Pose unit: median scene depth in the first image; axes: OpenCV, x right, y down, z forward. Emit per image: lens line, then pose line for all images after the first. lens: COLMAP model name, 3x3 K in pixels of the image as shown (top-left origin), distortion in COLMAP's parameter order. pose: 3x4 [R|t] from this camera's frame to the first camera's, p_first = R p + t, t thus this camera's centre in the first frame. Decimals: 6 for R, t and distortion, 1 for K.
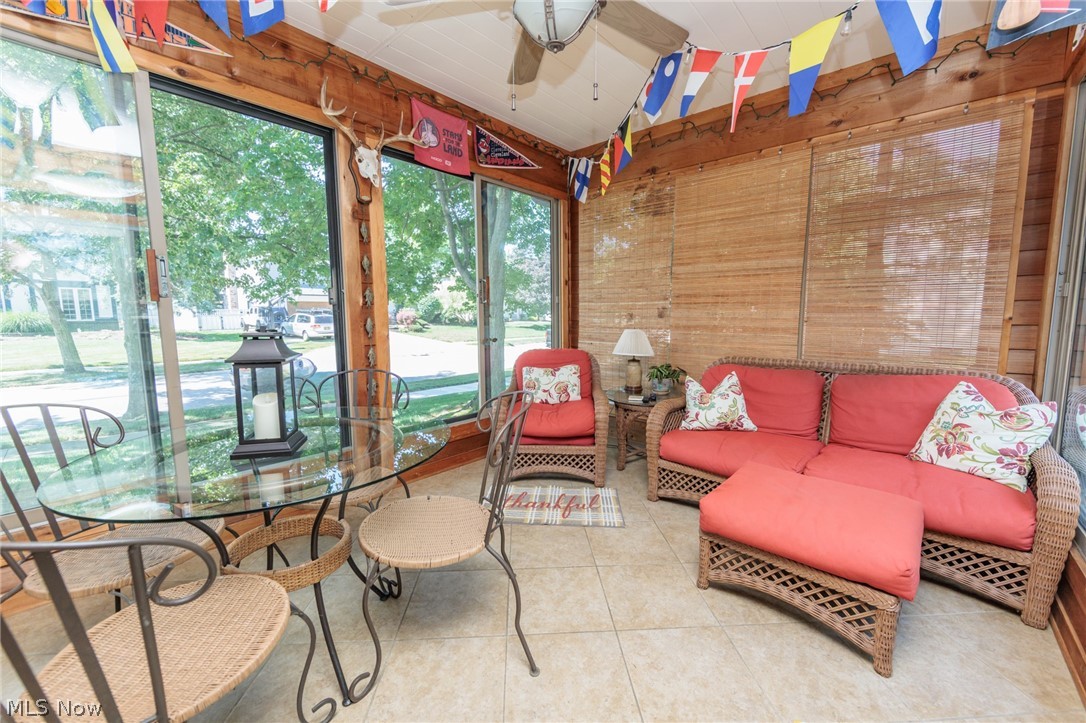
lens RADIAL K [[421.2, 0, 543.0], [0, 421.2, 361.5], [0, 0, 1]] dist [-0.002058, -0.000396]
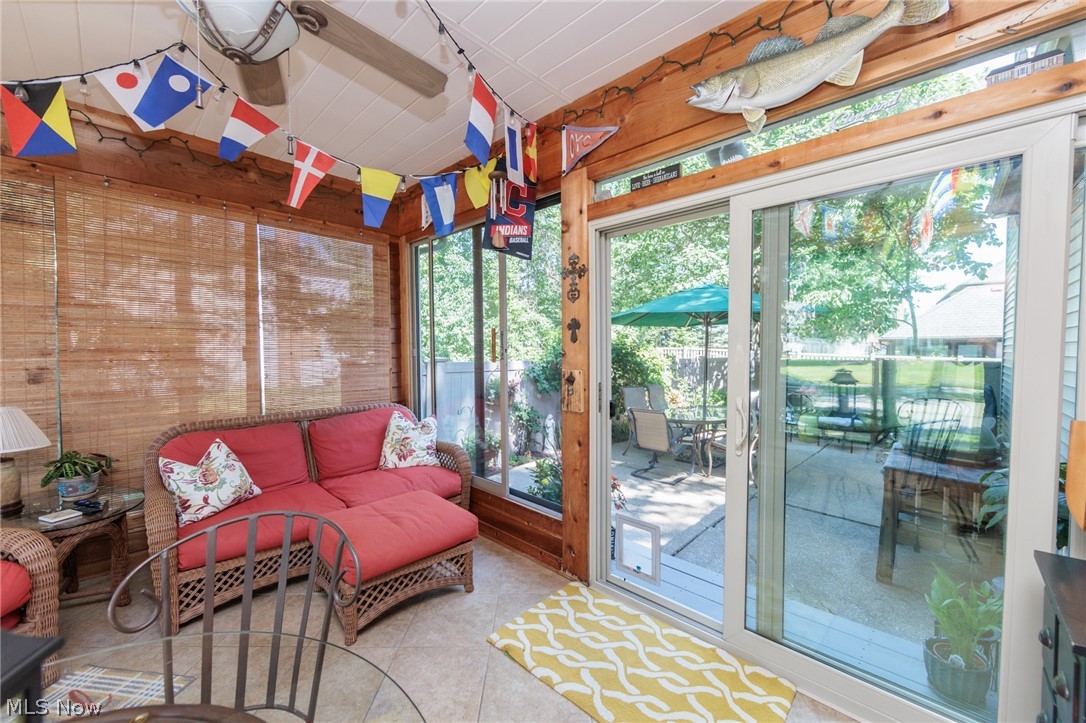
lens RADIAL K [[421.2, 0, 543.0], [0, 421.2, 361.5], [0, 0, 1]] dist [-0.002058, -0.000396]
pose [[0.042632, -0.022904, 0.998828, -0.540695], [0.118685, 0.992774, 0.017699, -0.098454], [-0.992016, 0.117791, 0.045042, 0.357482]]
